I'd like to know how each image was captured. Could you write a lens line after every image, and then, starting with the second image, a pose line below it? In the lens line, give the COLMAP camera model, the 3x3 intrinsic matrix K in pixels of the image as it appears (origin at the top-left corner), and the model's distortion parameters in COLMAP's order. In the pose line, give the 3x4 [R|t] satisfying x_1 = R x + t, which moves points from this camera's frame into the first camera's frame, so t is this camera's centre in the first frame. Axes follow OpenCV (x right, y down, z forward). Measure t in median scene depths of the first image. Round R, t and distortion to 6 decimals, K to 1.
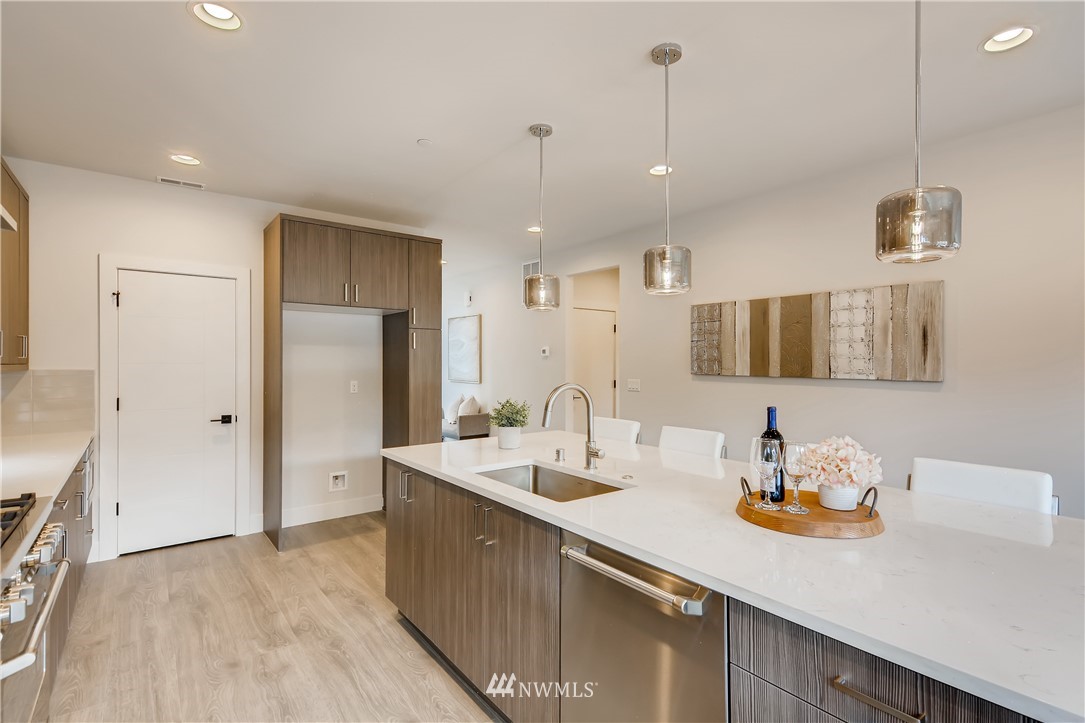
lens RADIAL K [[521.6, 0, 547.3], [0, 521.6, 359.7], [0, 0, 1]] dist [0.006118, 0.000064]
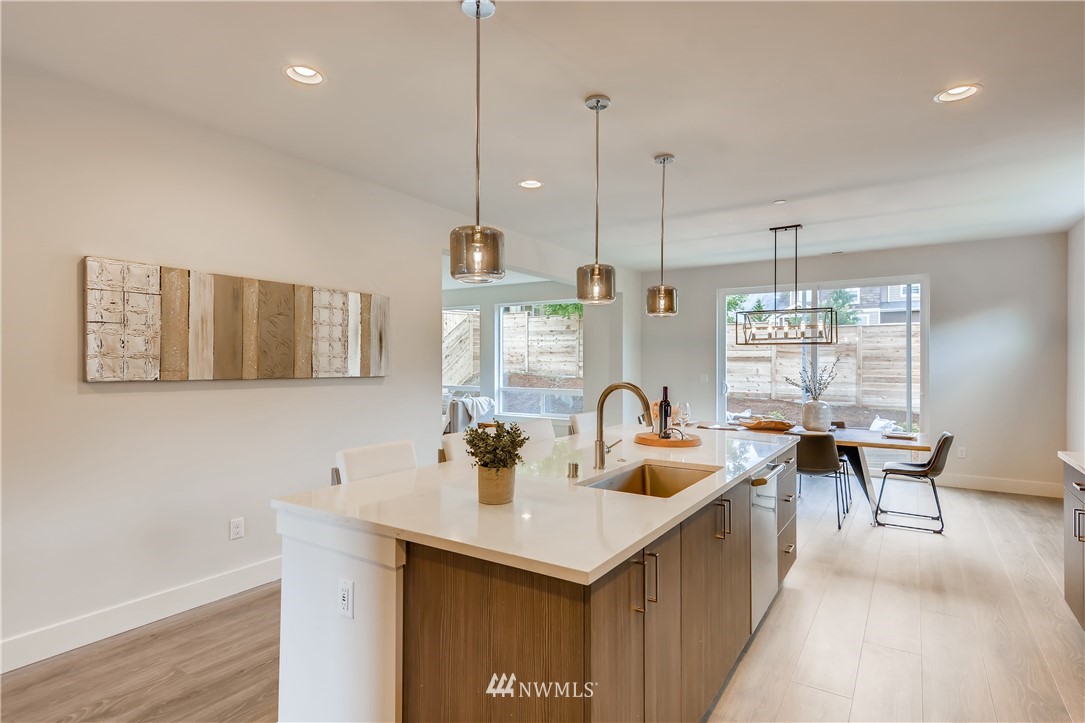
lens RADIAL K [[582.4, 0, 546.3], [0, 582.4, 361.4], [0, 0, 1]] dist [0.001993, 0.000089]
pose [[-0.363930, -0.001026, 0.931426, -0.613949], [-0.007837, 0.999967, -0.001961, 0.004725], [-0.931393, -0.008013, -0.363926, 1.008976]]
